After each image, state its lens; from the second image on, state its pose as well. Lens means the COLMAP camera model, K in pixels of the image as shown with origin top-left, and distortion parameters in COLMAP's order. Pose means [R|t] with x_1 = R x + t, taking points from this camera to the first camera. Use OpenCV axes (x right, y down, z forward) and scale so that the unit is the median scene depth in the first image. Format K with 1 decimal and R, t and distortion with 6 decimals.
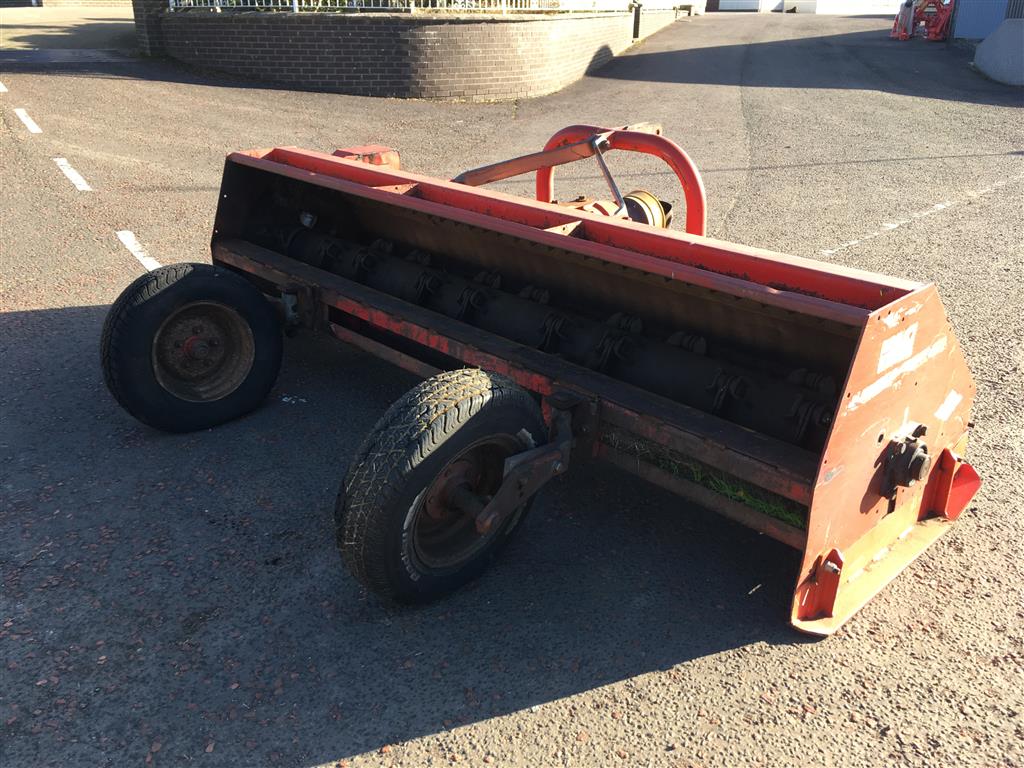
lens RADIAL K [[867.2, 0, 513.1], [0, 867.2, 382.7], [0, 0, 1]] dist [0.083130, -0.101081]
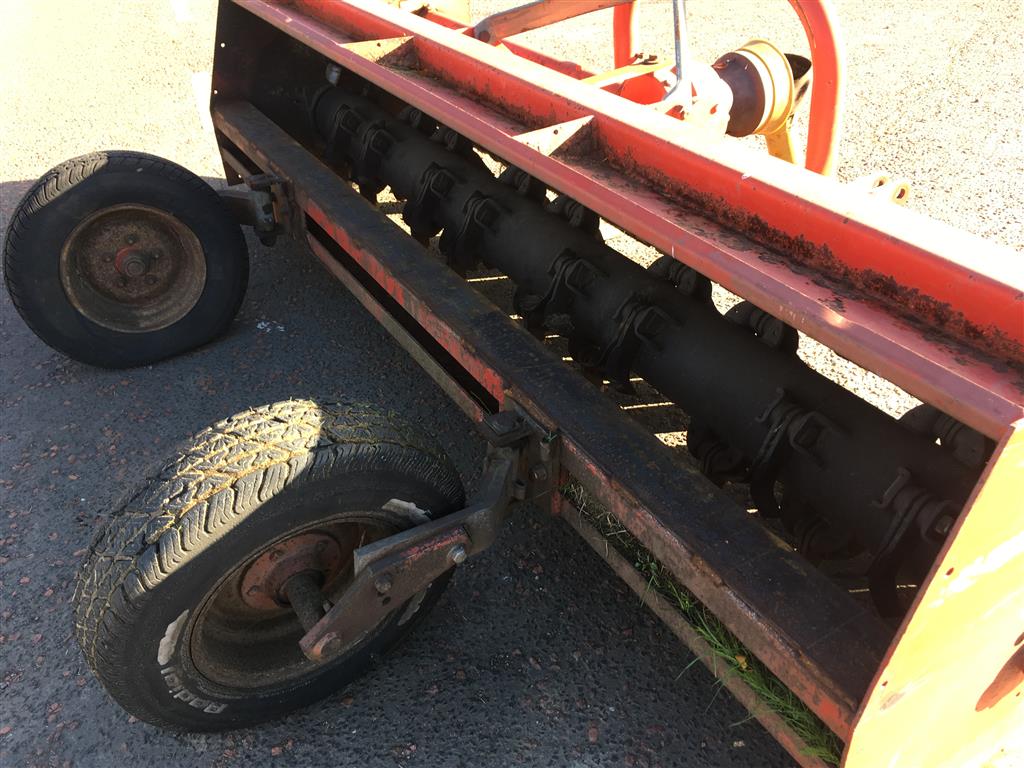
lens RADIAL K [[867.2, 0, 510.8], [0, 867.2, 385.6], [0, 0, 1]] dist [0.083130, -0.101081]
pose [[0.969031, 0.090466, -0.229771, 0.199334], [-0.042303, 0.977538, 0.206471, -0.137457], [0.243288, -0.190357, 0.951092, 0.397901]]
